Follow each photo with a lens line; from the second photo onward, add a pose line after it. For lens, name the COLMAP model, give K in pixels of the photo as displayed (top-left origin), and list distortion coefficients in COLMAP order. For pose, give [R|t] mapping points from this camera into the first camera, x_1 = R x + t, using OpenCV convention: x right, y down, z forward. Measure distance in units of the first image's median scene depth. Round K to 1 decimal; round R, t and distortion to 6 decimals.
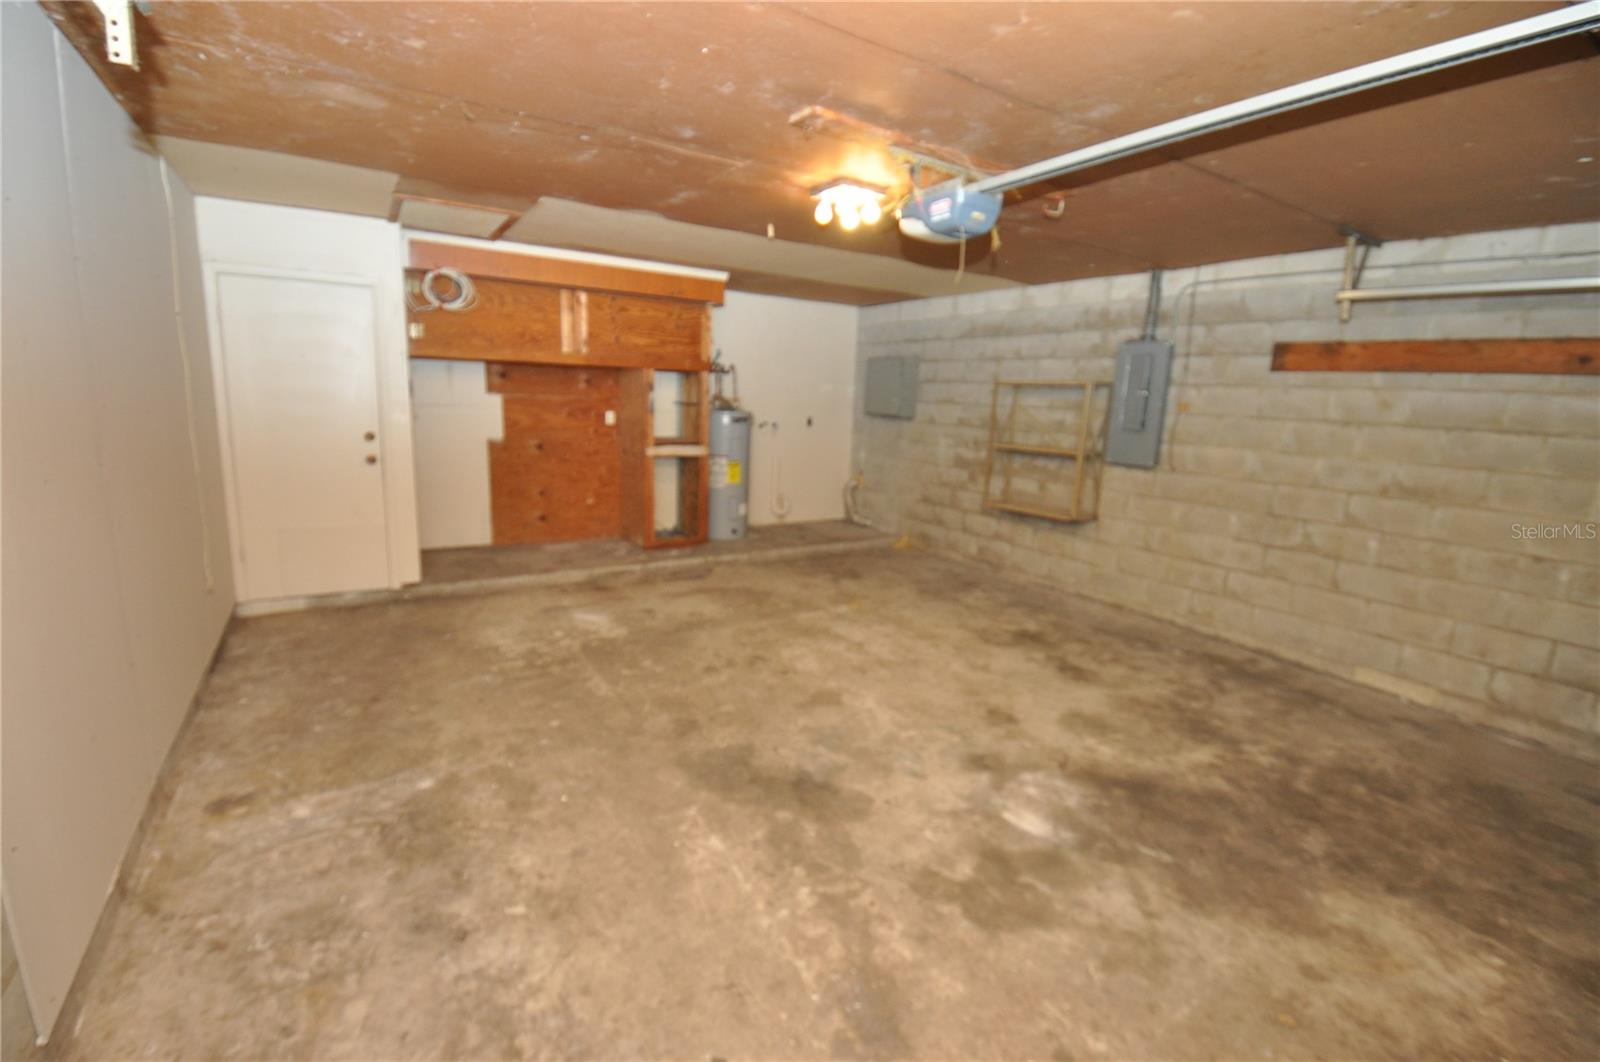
lens RADIAL K [[709.6, 0, 802.4], [0, 709.6, 532.1], [0, 0, 1]] dist [-0.001478, -0.019397]
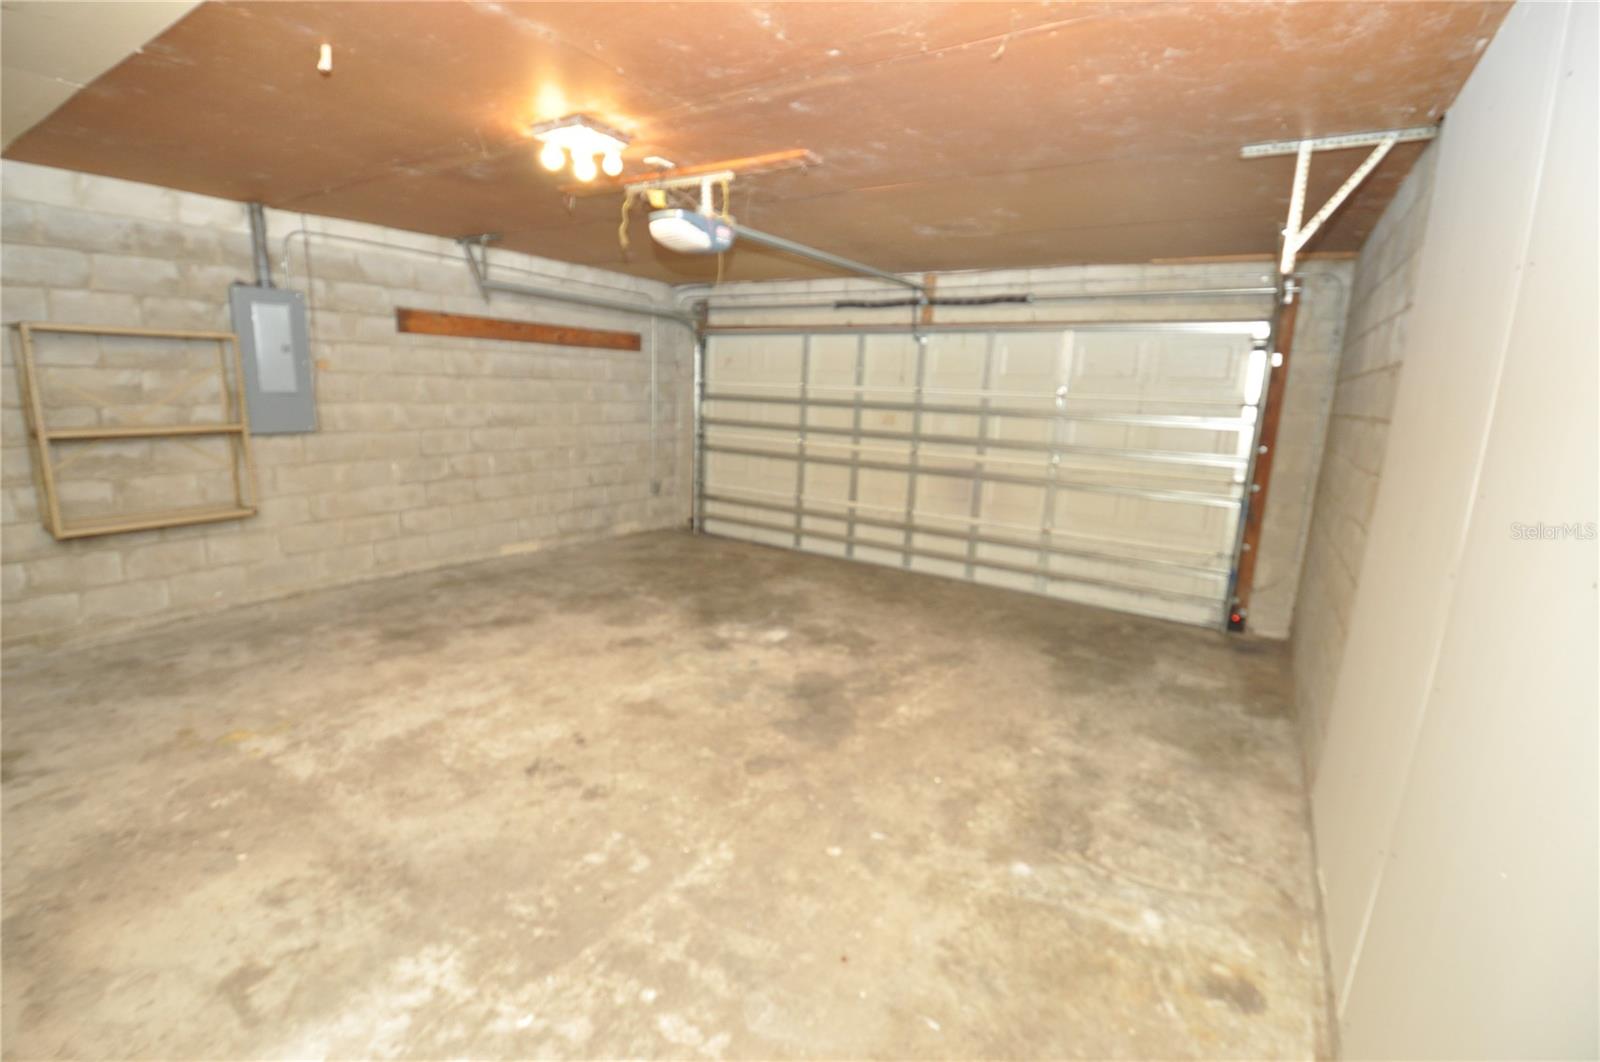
lens RADIAL K [[698.8, 0, 795.8], [0, 698.8, 516.6], [0, 0, 1]] dist [0.001831, -0.018334]
pose [[-0.412701, -0.229845, 0.881391, -0.712877], [0.114530, 0.946866, 0.300546, -0.228938], [-0.903638, 0.224981, -0.364448, 0.971633]]
